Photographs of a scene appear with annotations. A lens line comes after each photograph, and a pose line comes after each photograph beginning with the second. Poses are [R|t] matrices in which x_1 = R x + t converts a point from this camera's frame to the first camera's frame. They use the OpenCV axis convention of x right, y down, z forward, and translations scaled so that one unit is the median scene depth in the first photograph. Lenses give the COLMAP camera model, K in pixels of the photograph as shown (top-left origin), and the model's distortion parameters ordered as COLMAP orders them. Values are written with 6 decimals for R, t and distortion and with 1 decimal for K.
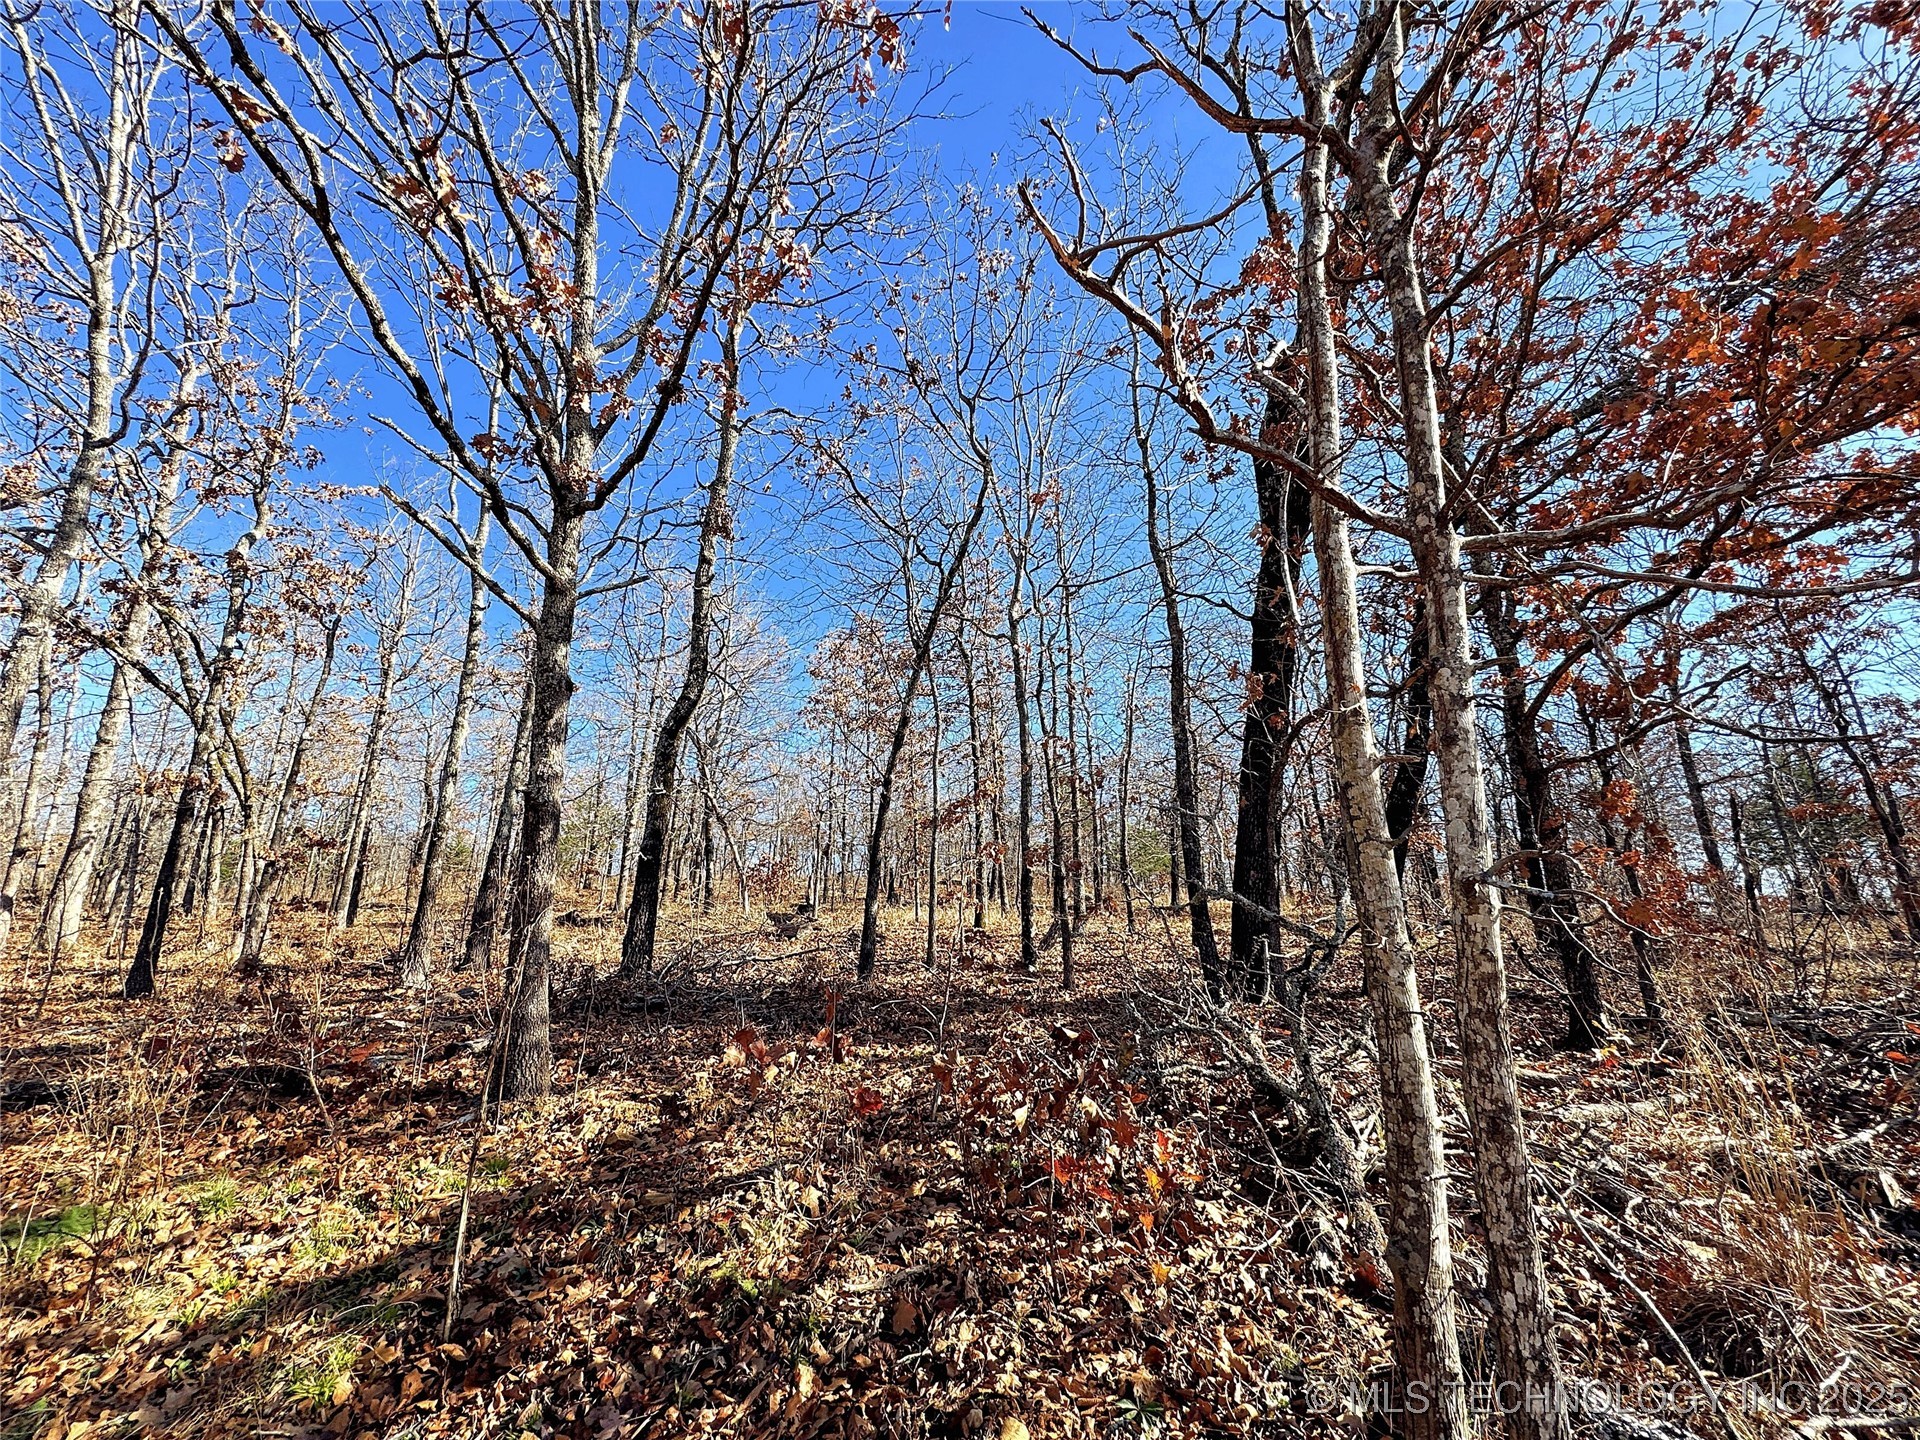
lens RADIAL K [[764.7, 0, 966.0], [0, 764.7, 716.6], [0, 0, 1]] dist [-0.003755, 0.000427]
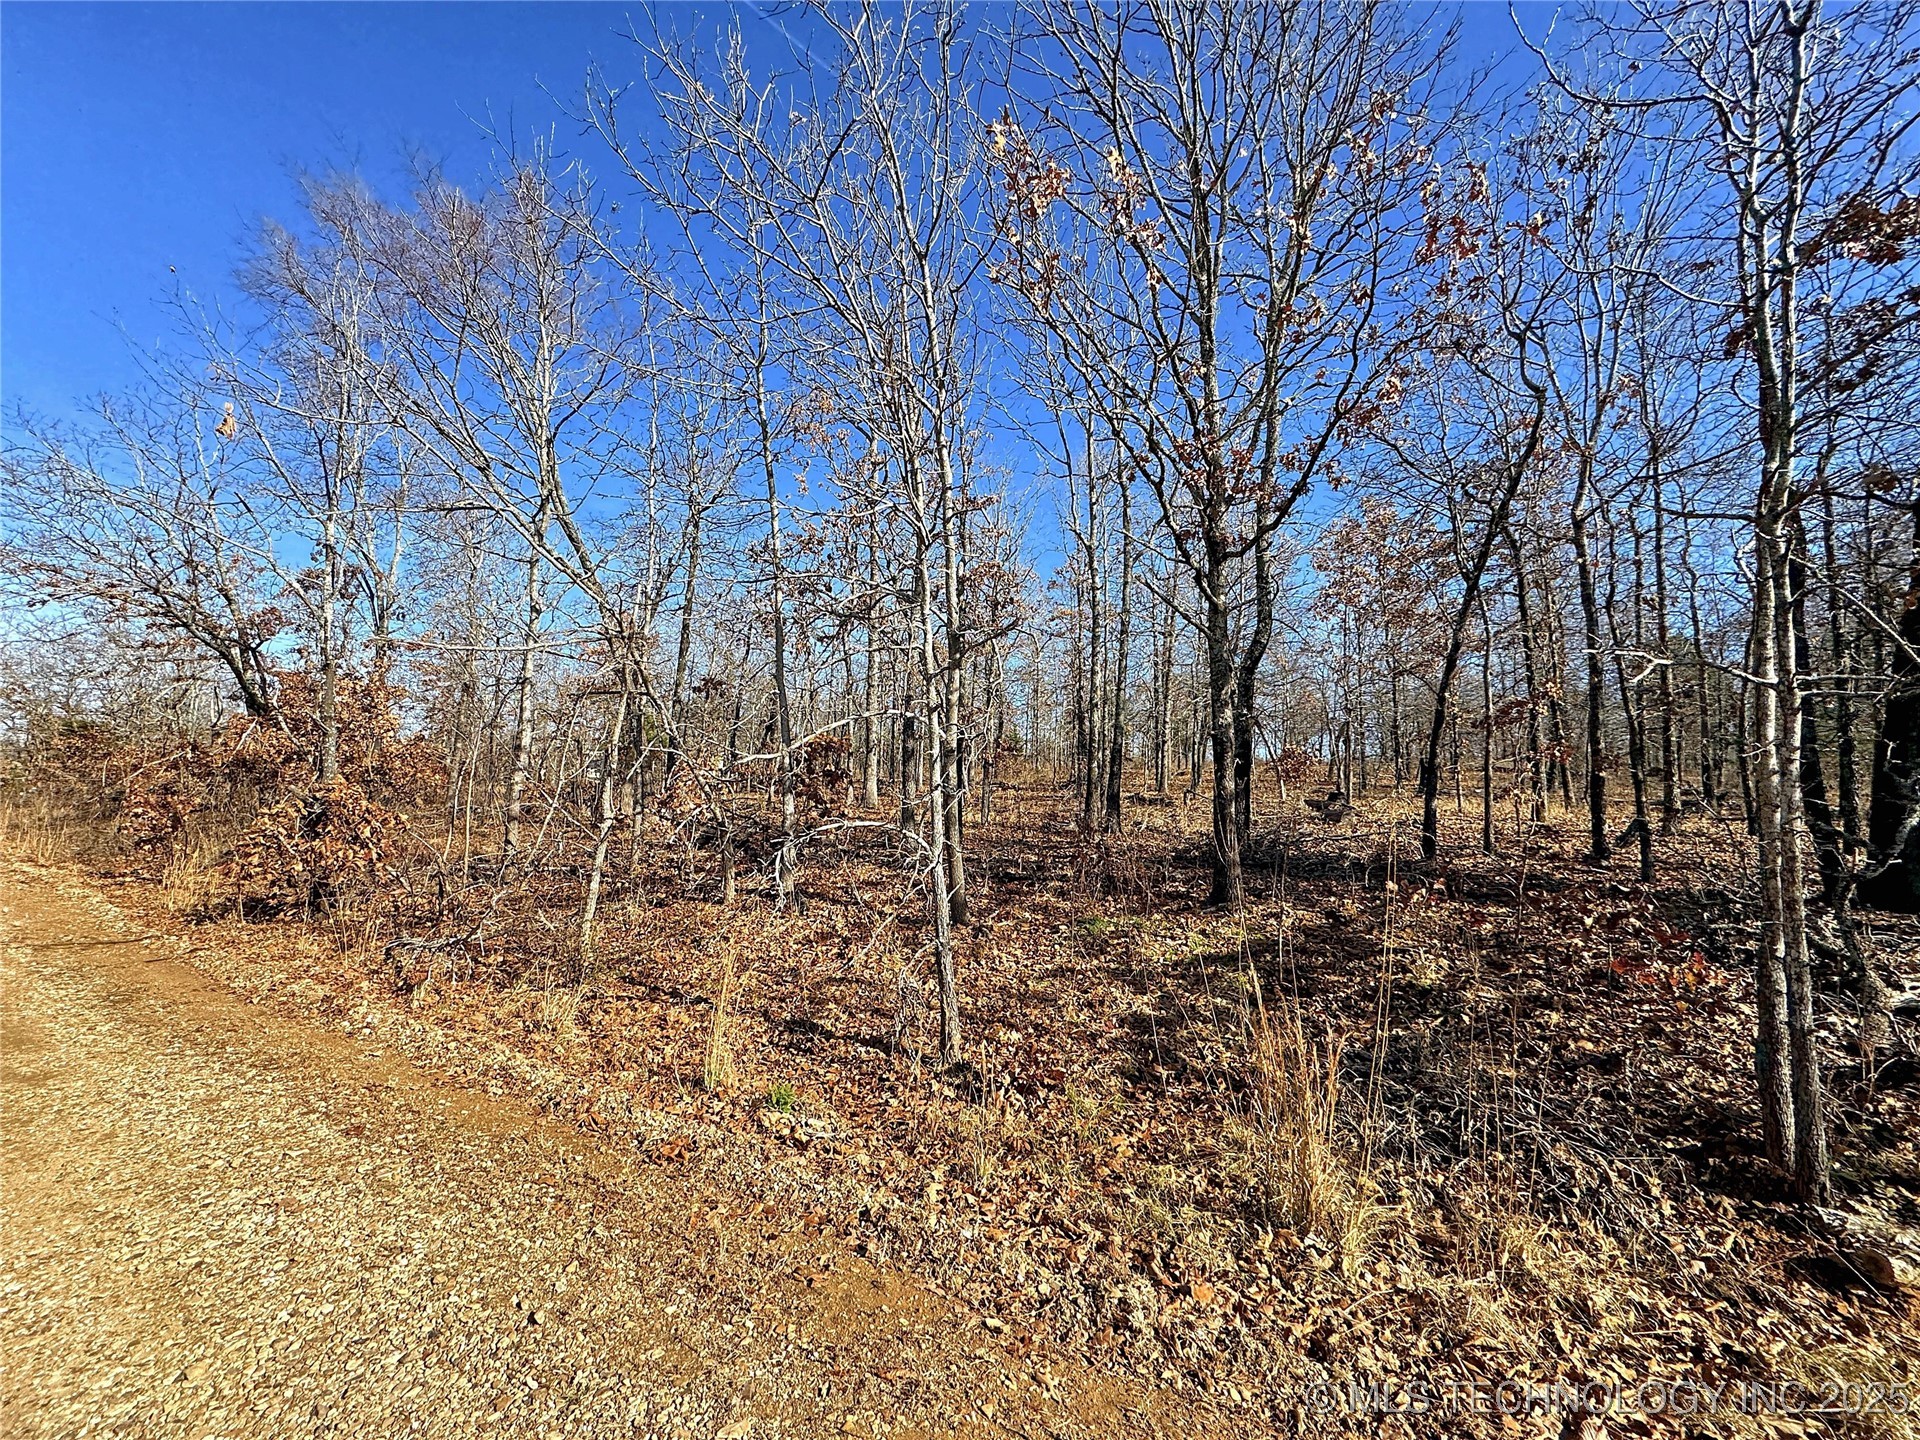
lens RADIAL K [[764.7, 0, 954.2], [0, 764.7, 721.9], [0, 0, 1]] dist [-0.003755, 0.000427]
pose [[0.810043, -0.023514, -0.585898, -0.021894], [0.117444, 0.985455, 0.122826, -0.106346], [0.574488, -0.168304, 0.801022, -0.357916]]
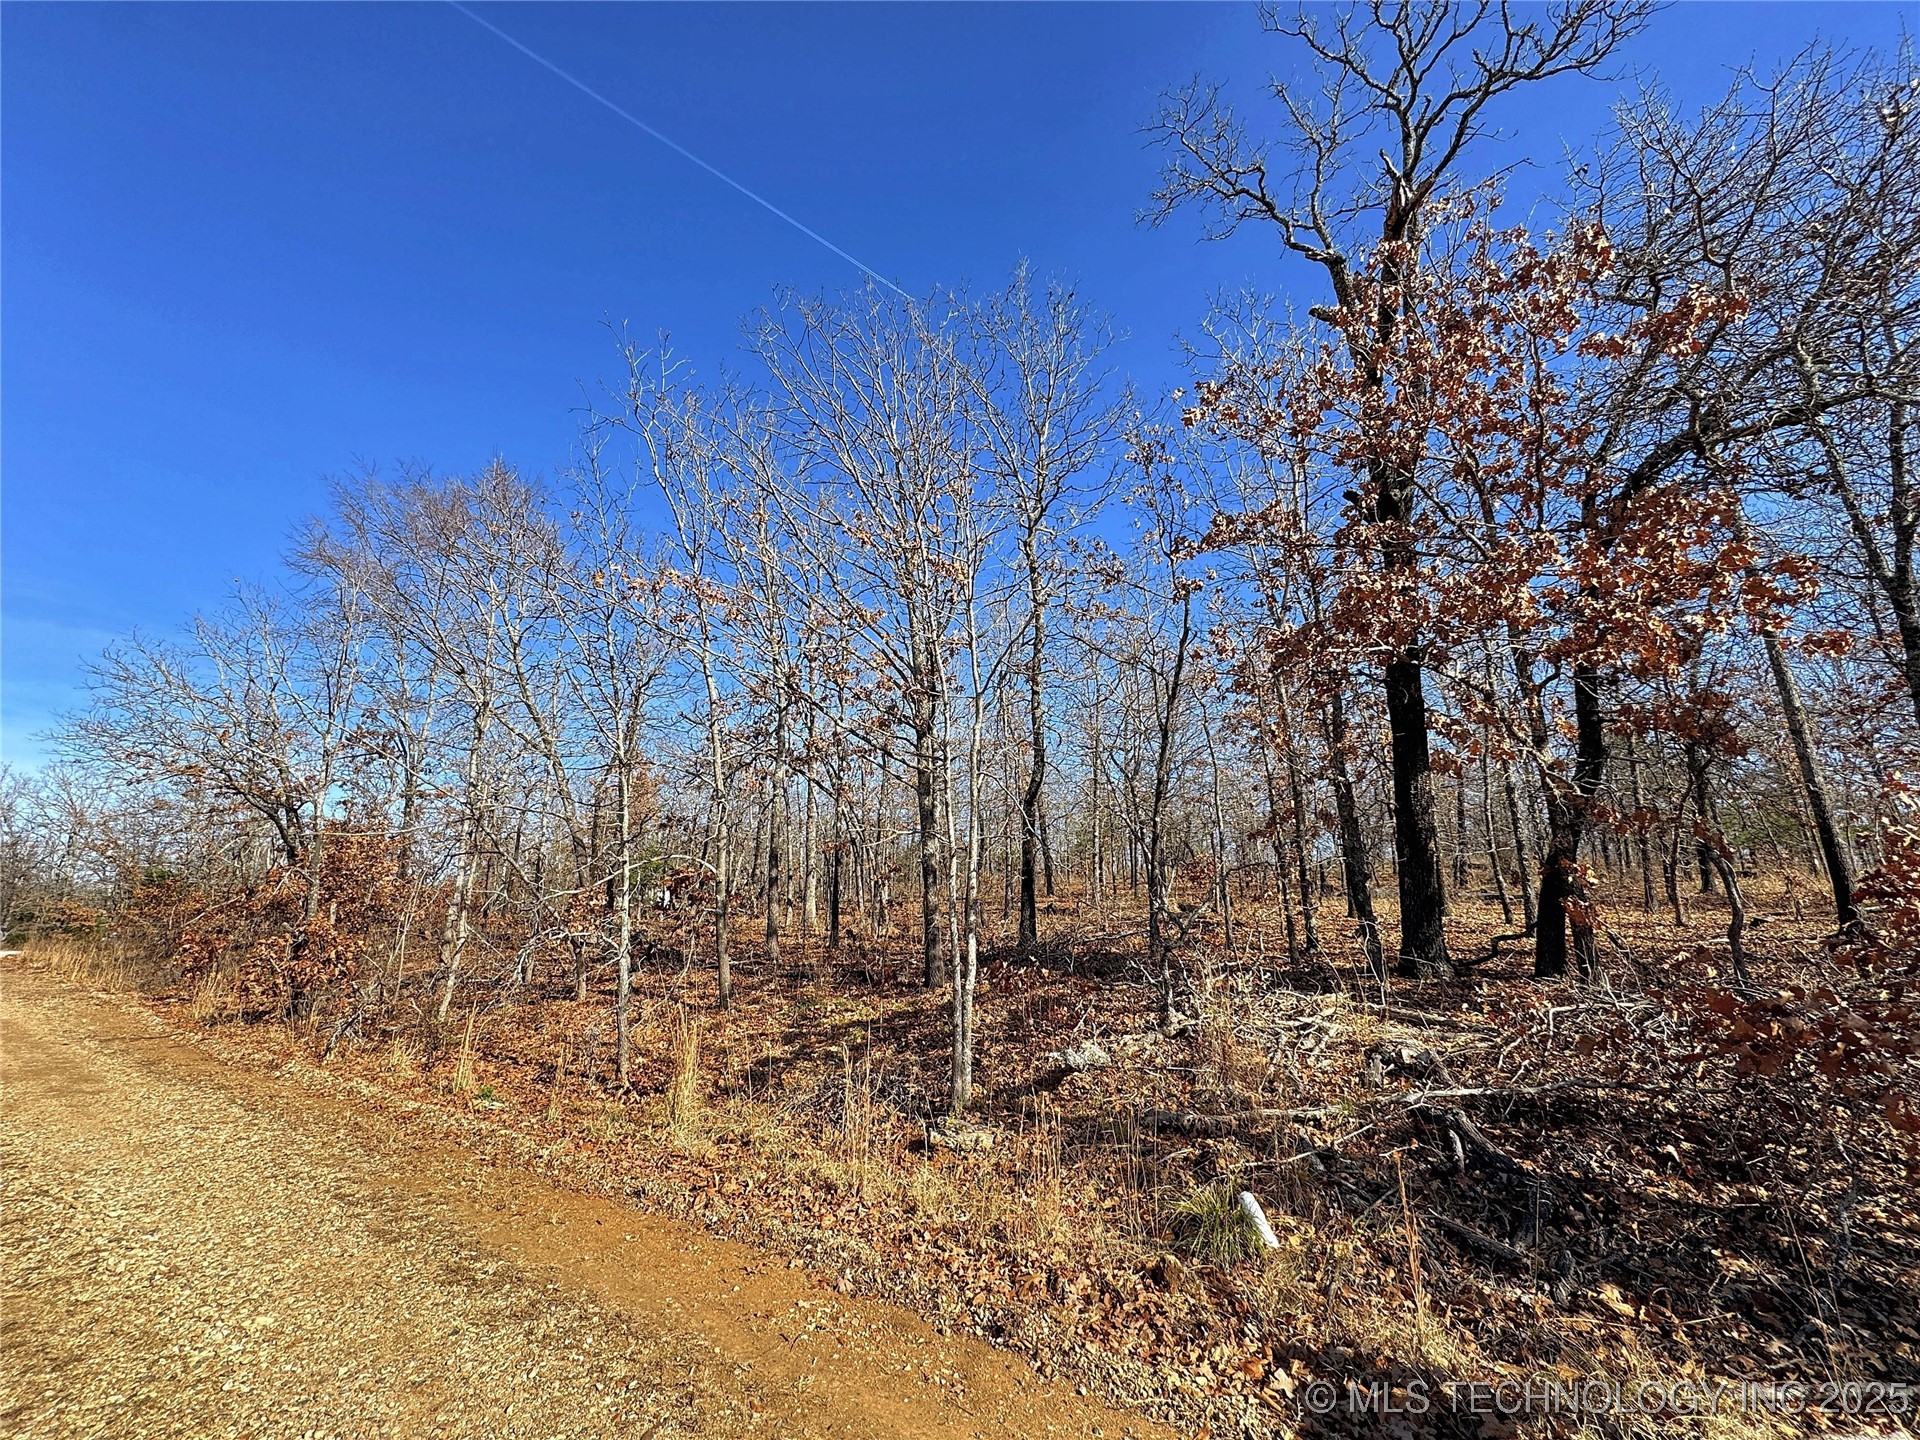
lens RADIAL K [[764.7, 0, 947.0], [0, 764.7, 720.2], [0, 0, 1]] dist [-0.003755, 0.000427]
pose [[0.770207, -0.149619, -0.619996, 0.516021], [0.163883, 0.985882, -0.034328, -0.122955], [0.616379, -0.075167, 0.783854, -0.390626]]
